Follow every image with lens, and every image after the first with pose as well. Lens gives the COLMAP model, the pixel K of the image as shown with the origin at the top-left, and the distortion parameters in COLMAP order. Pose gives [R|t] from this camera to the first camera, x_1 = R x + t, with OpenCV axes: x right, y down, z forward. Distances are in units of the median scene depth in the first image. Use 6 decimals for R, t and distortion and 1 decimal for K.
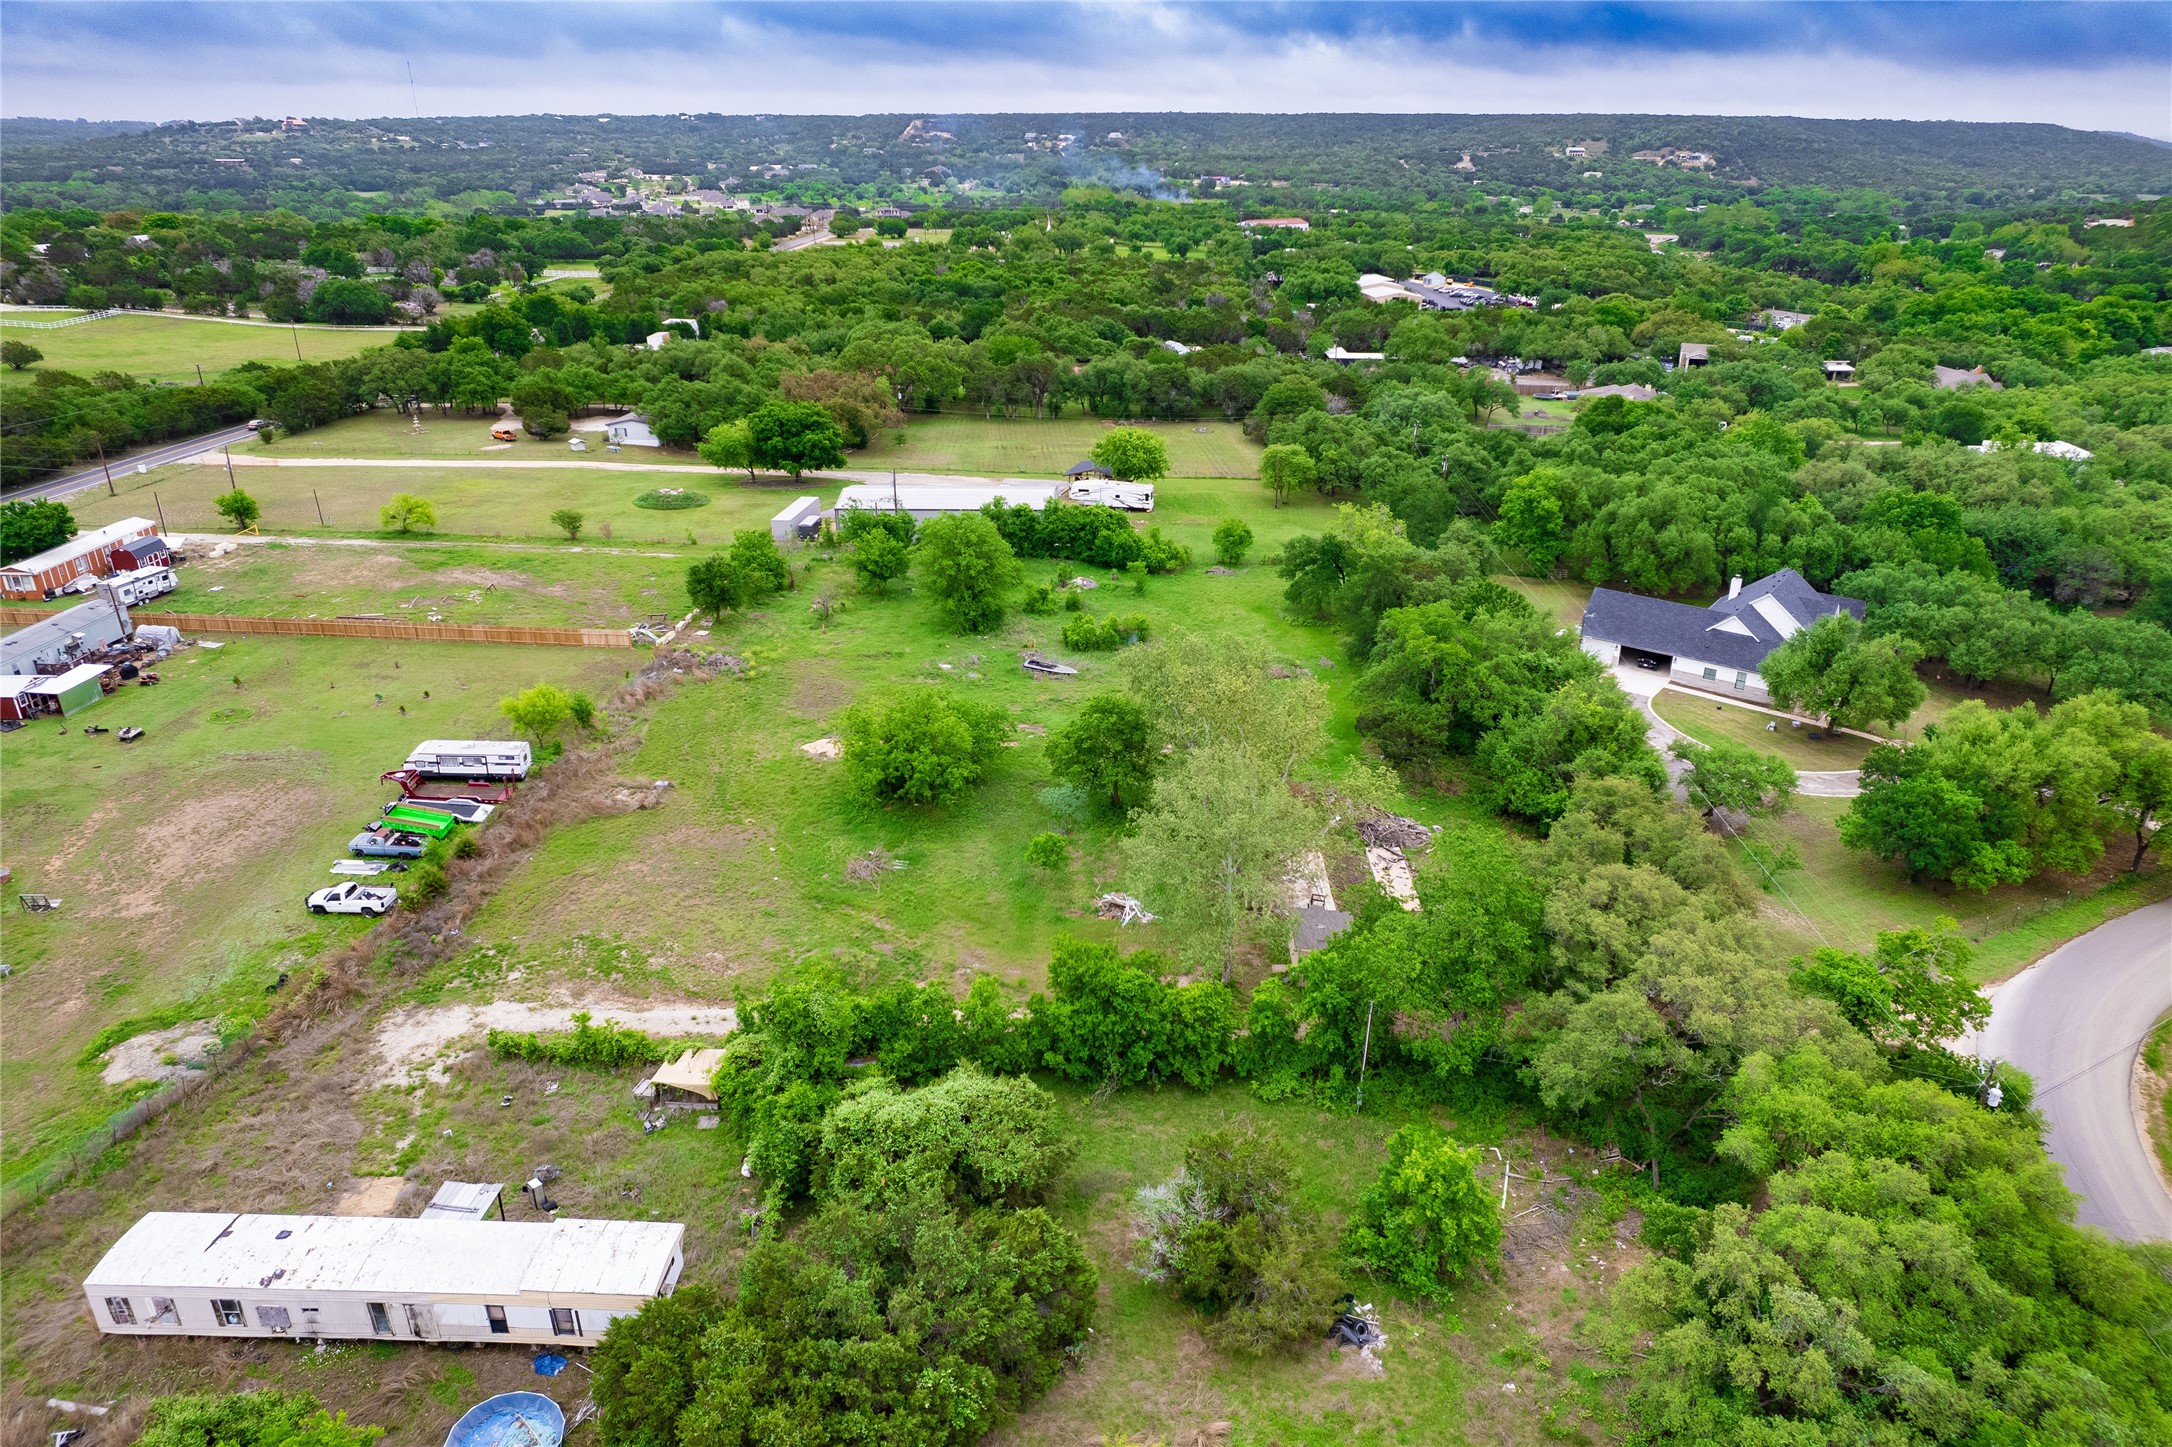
lens RADIAL K [[1419.5, 0, 1132.8], [0, 1419.5, 722.0], [0, 0, 1]] dist [-0.080566, 0.063837]
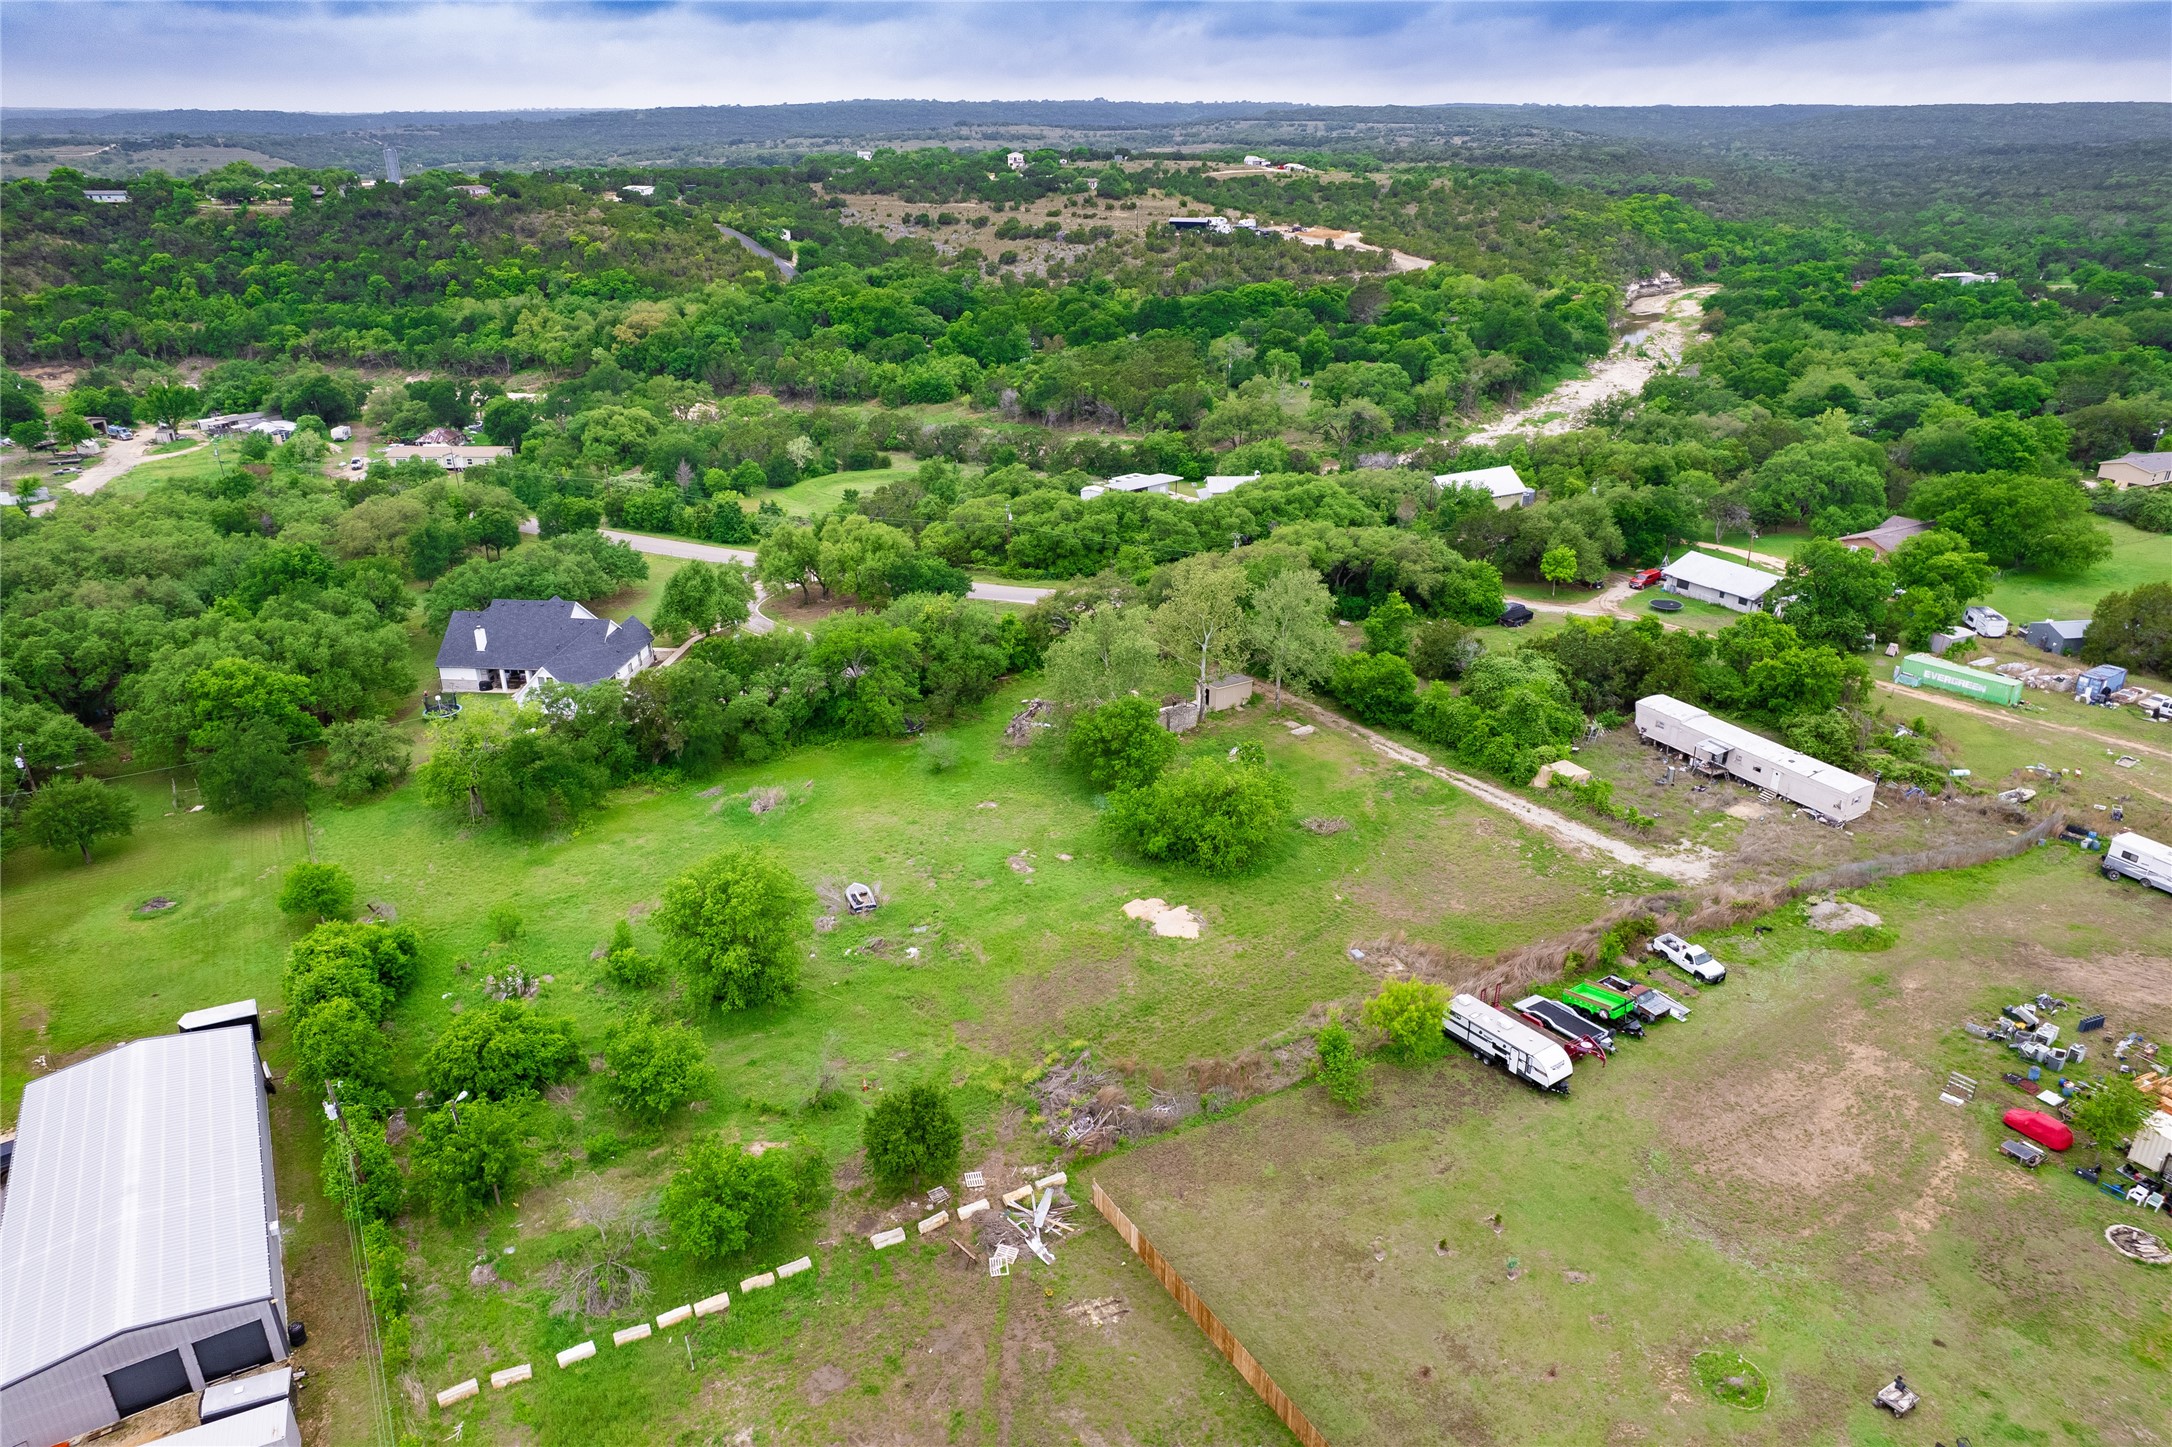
lens RADIAL K [[1408.3, 0, 1097.1], [0, 1408.3, 732.0], [0, 0, 1]] dist [-0.069867, 0.064571]
pose [[-0.516219, -0.350163, 0.781603, -0.515865], [0.334489, 0.757696, 0.560370, -0.366756], [-0.788438, 0.550712, -0.274011, 0.722556]]
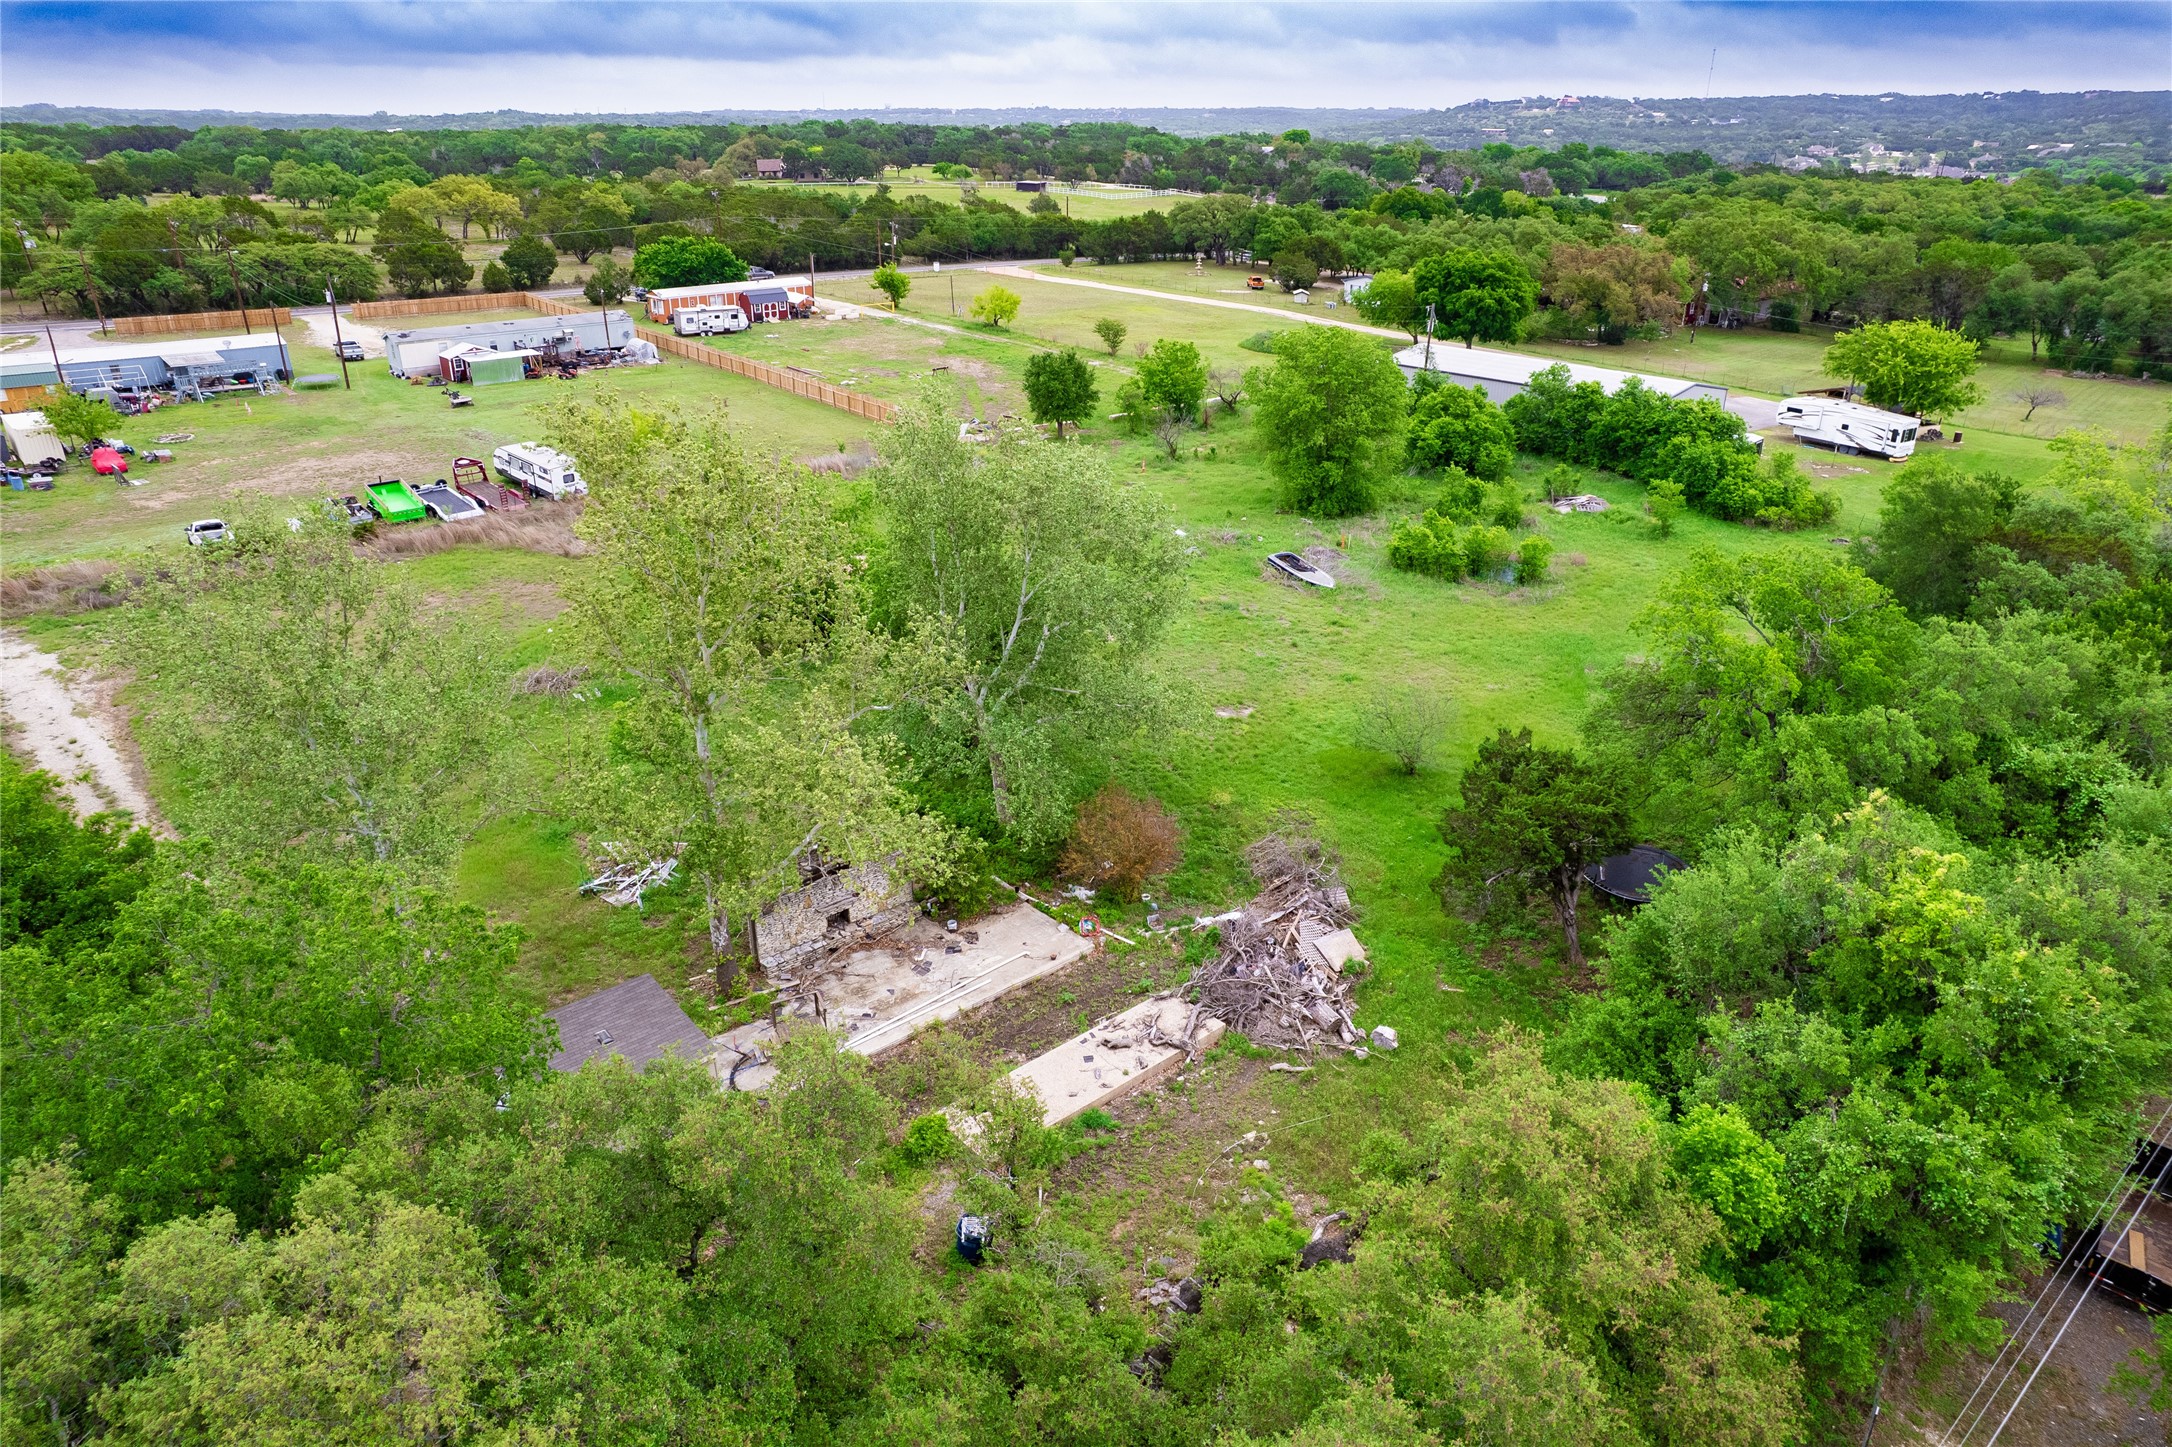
lens RADIAL K [[1385.1, 0, 1099.4], [0, 1385.1, 754.8], [0, 0, 1]] dist [-0.073979, 0.070133]
pose [[0.661903, 0.308646, -0.683097, 0.213349], [-0.290683, 0.945673, 0.145623, -0.016258], [0.690933, 0.102177, 0.715662, 0.355354]]
